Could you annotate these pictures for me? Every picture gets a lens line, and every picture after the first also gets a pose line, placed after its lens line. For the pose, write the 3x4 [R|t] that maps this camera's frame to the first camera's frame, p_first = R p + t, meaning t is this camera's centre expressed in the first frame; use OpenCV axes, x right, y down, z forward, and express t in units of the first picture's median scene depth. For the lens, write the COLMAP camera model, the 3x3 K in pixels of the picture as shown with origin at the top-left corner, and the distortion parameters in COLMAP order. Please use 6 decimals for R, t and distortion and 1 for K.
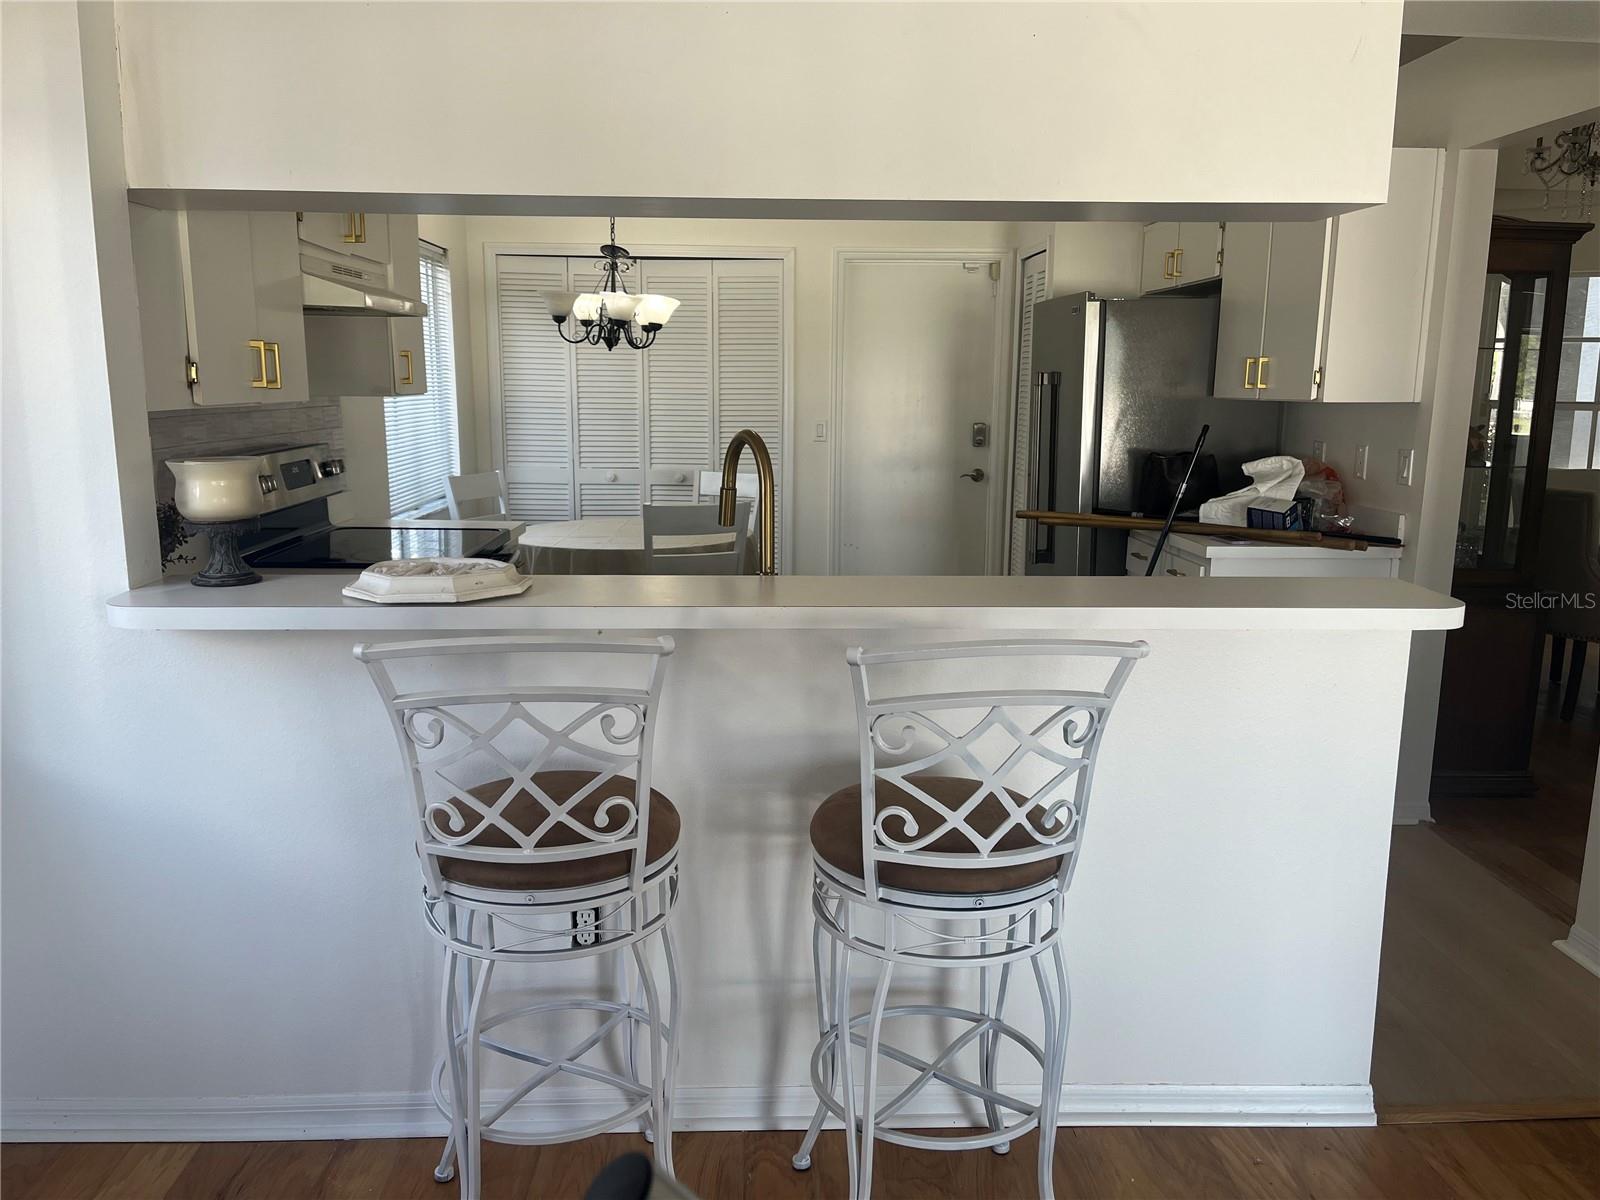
lens RADIAL K [[1199.4, 0, 800.0], [0, 1199.4, 600.0], [0, 0, 1]] dist [0.078819, -0.113658]
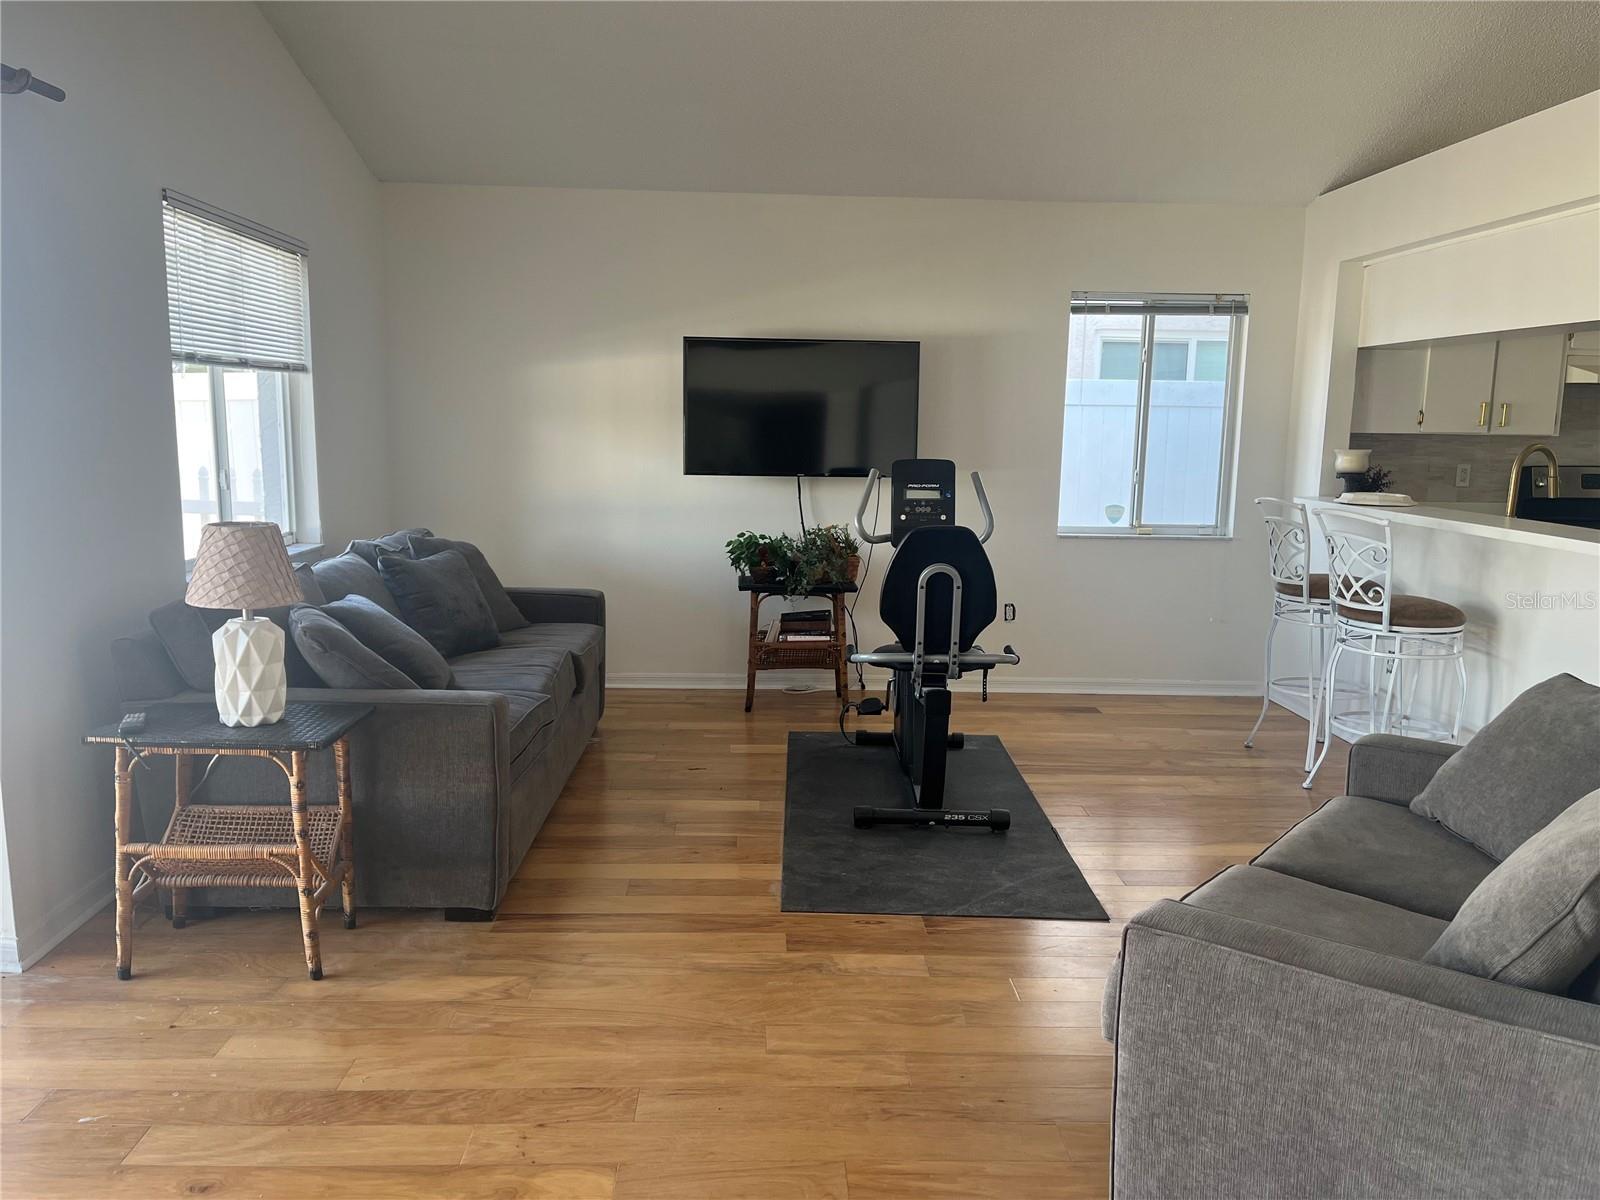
lens RADIAL K [[1199.4, 0, 800.0], [0, 1199.4, 600.0], [0, 0, 1]] dist [0.078819, -0.113658]
pose [[0.010543, 0.142477, -0.989742, 2.236399], [-0.199271, 0.970243, 0.137547, 0.083773], [0.979888, 0.195777, 0.038621, -0.223806]]
